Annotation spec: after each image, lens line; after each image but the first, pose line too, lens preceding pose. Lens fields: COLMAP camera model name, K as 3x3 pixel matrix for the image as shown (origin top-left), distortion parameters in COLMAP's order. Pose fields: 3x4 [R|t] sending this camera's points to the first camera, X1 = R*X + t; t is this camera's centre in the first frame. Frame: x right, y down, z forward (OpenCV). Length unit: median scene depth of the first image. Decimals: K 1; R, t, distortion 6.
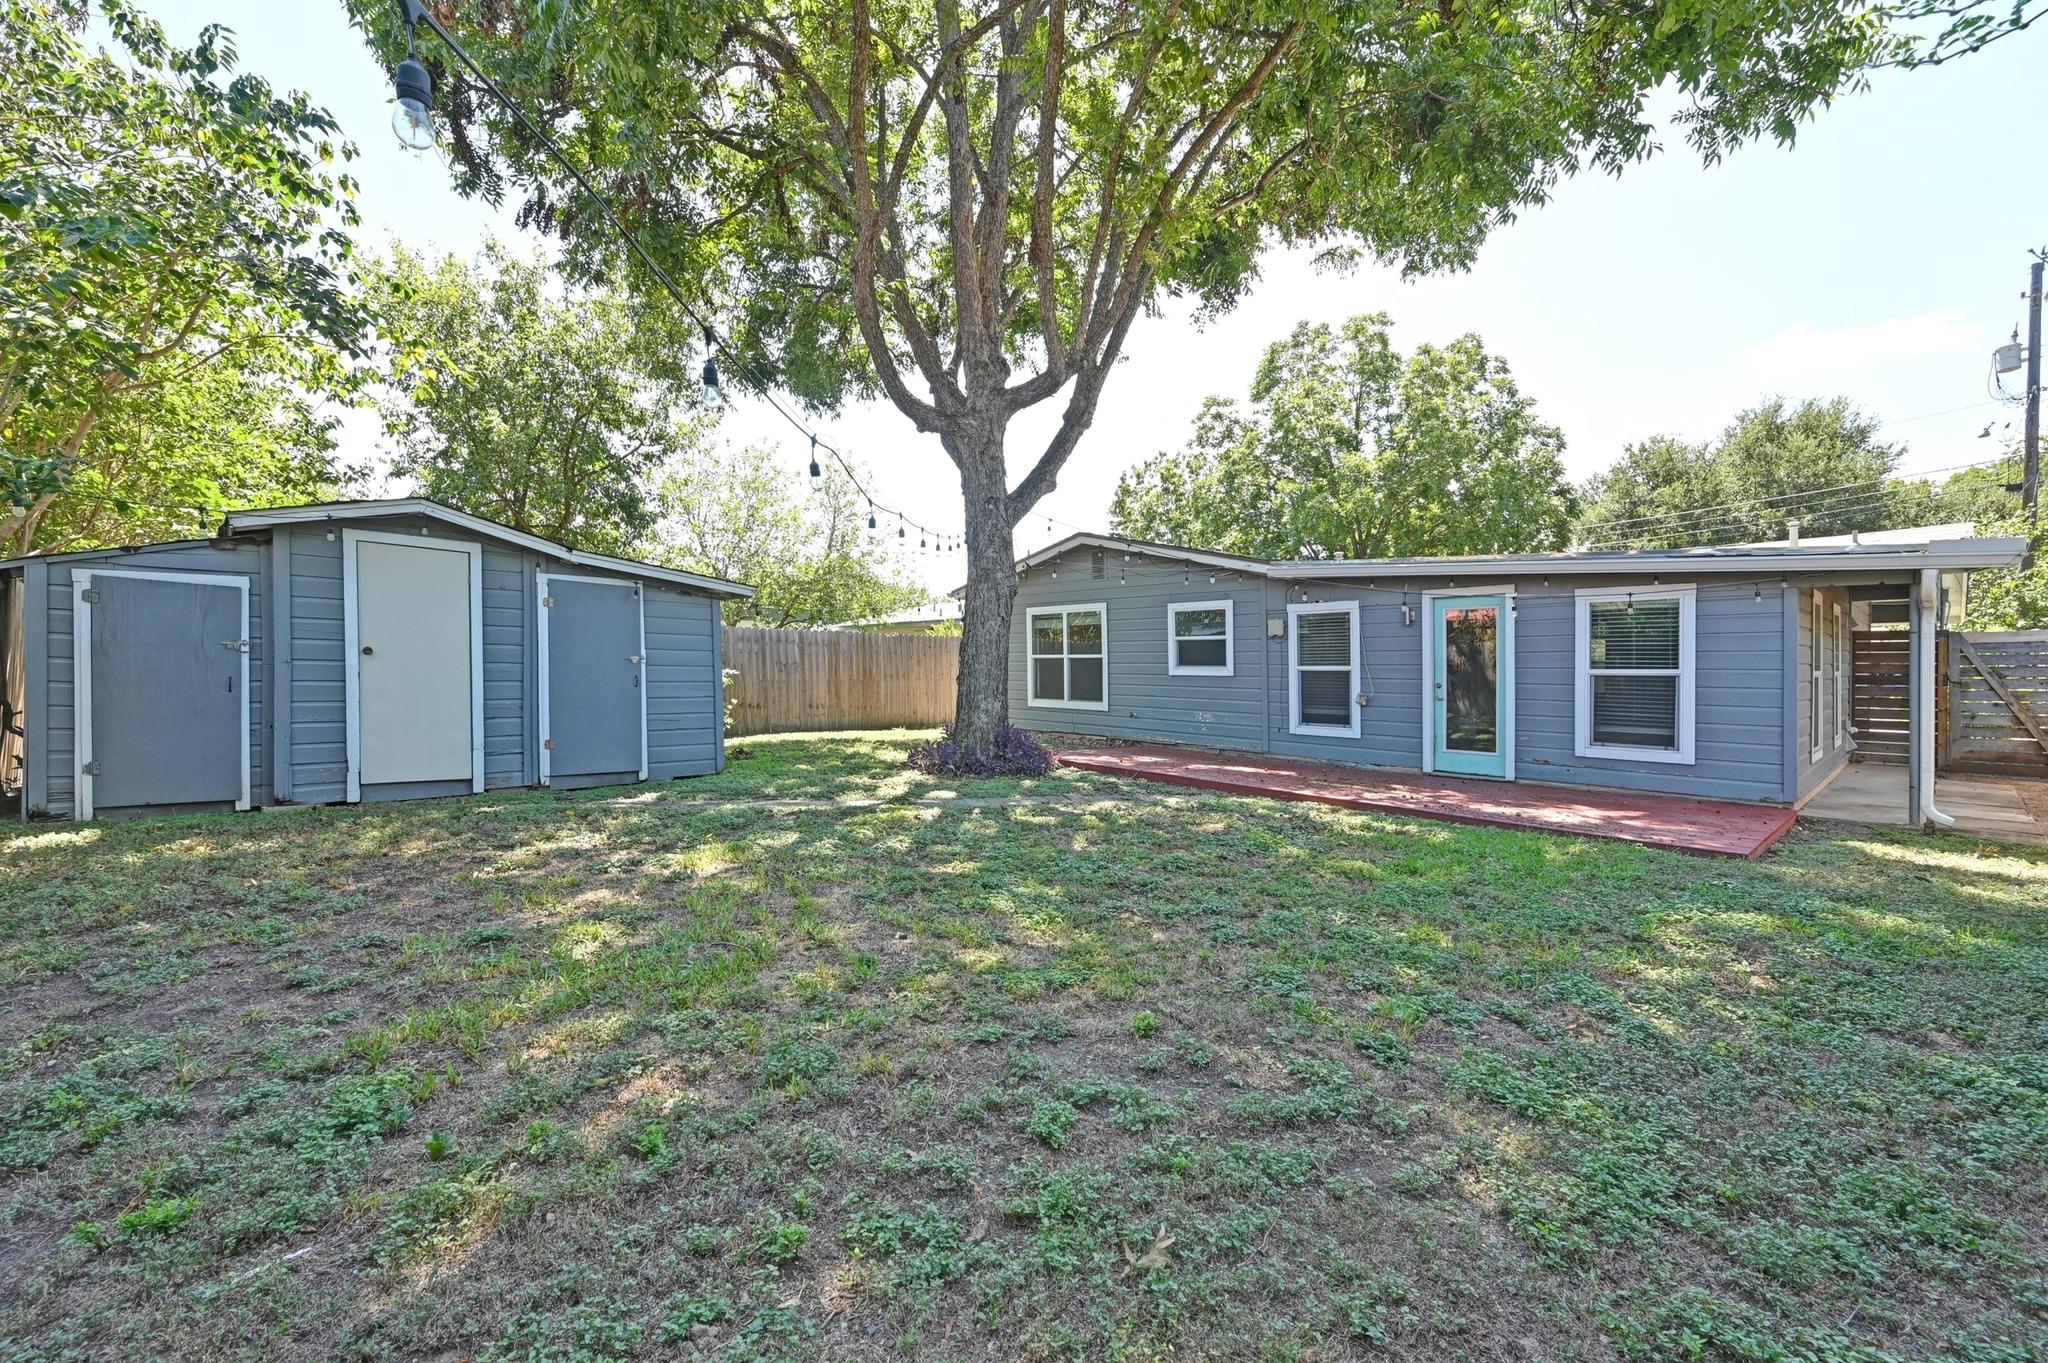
lens RADIAL K [[842.9, 0, 1027.9], [0, 842.9, 673.5], [0, 0, 1]] dist [0.001709, 0.000162]
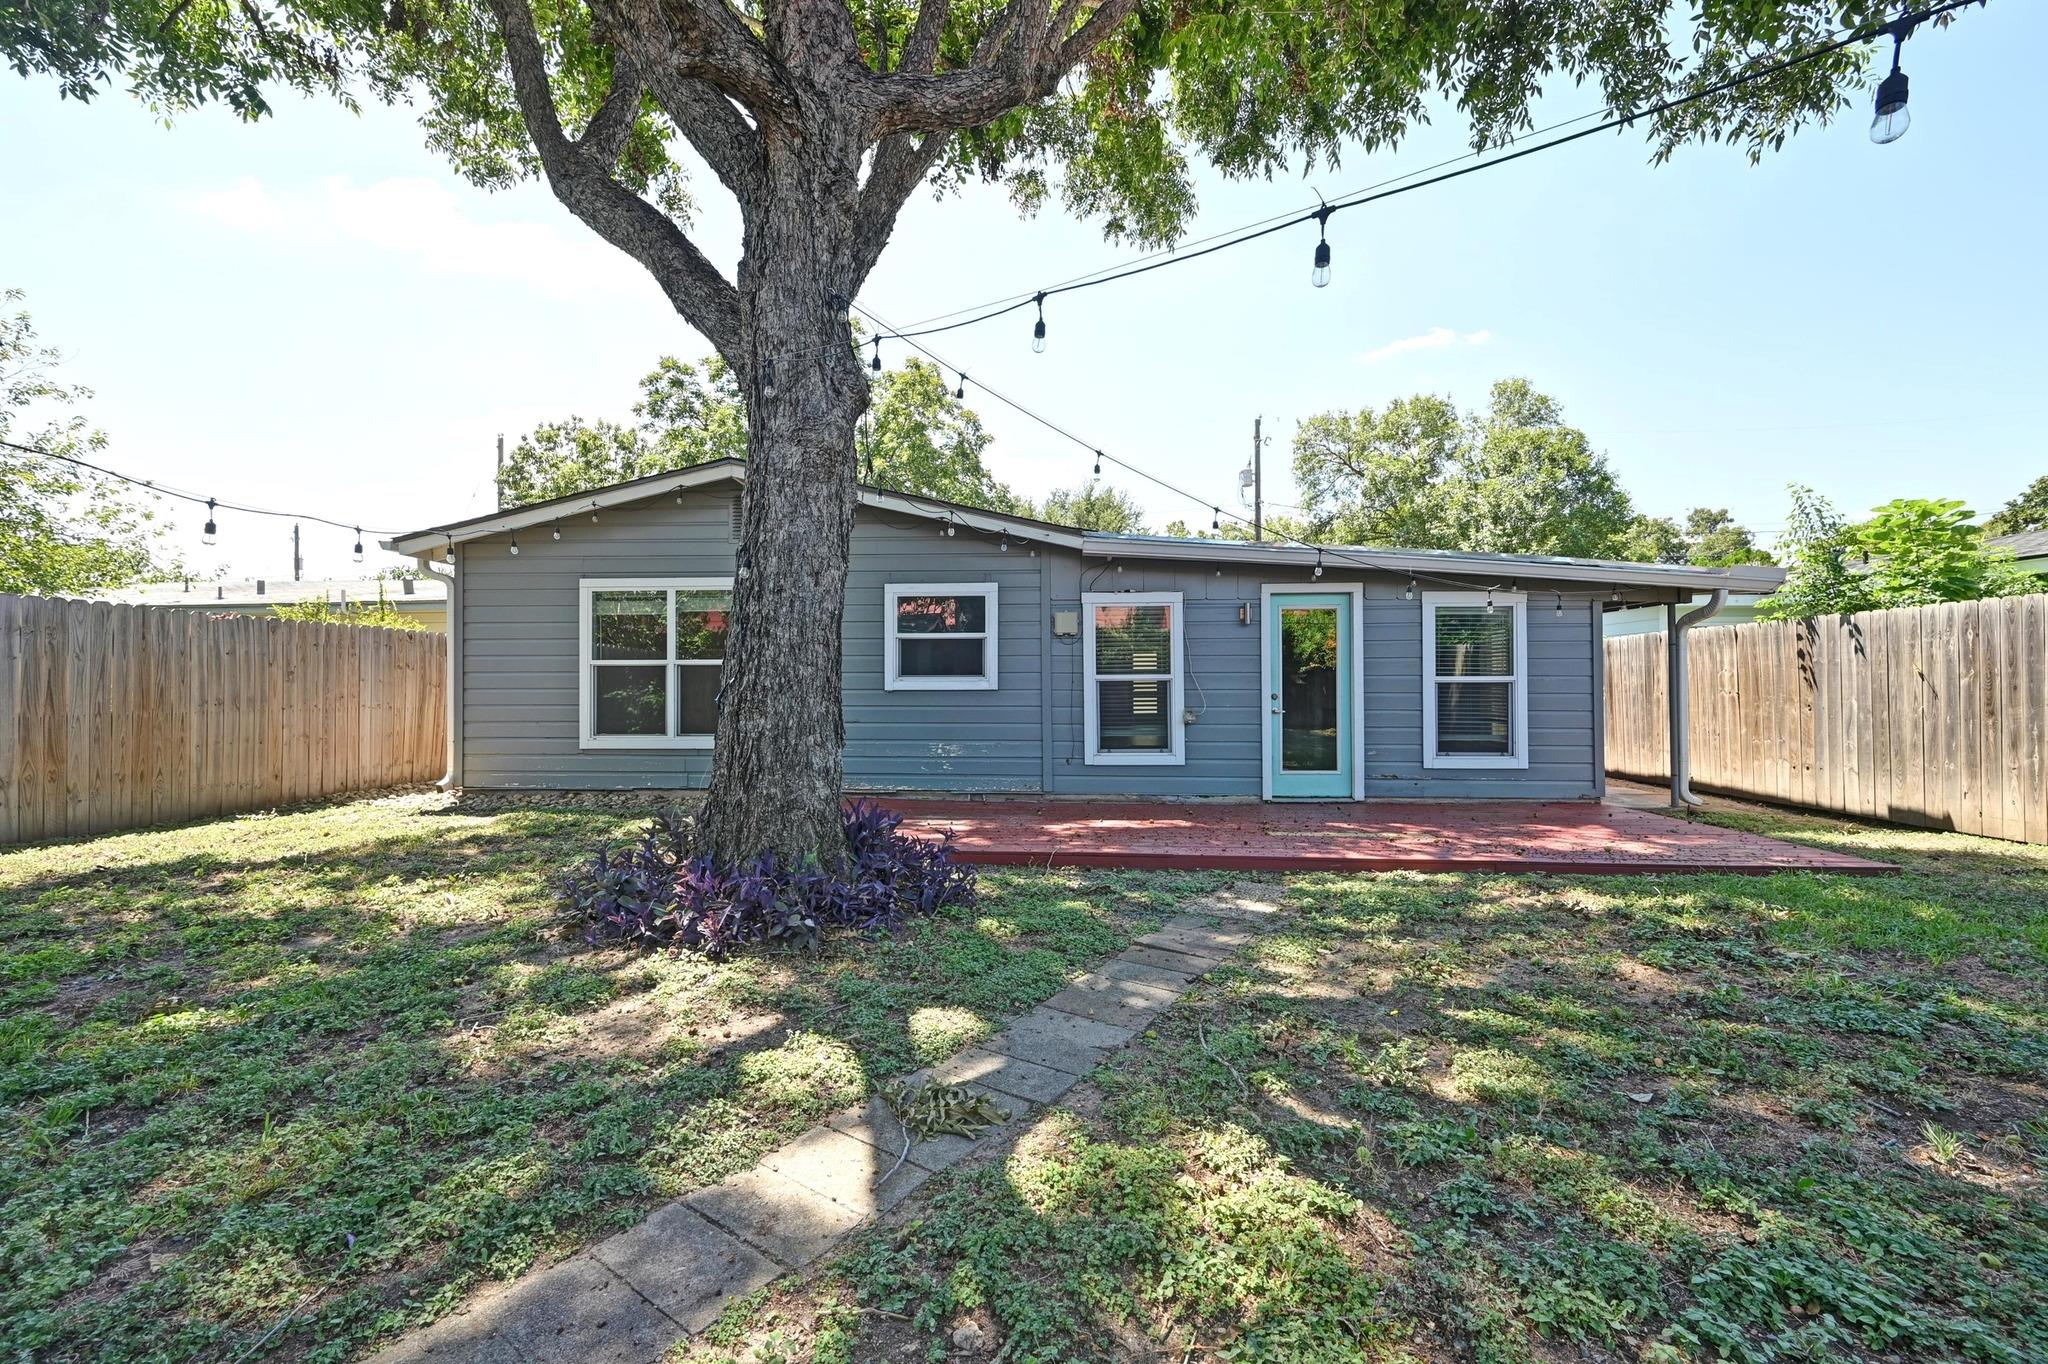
lens RADIAL K [[820.0, 0, 1026.2], [0, 820.0, 679.0], [0, 0, 1]] dist [-0.001384, 0.000014]
pose [[0.709290, 0.006088, 0.704891, -0.238811], [0.012341, 0.999702, -0.021052, 0.009198], [-0.704809, 0.023631, 0.709003, 0.508579]]
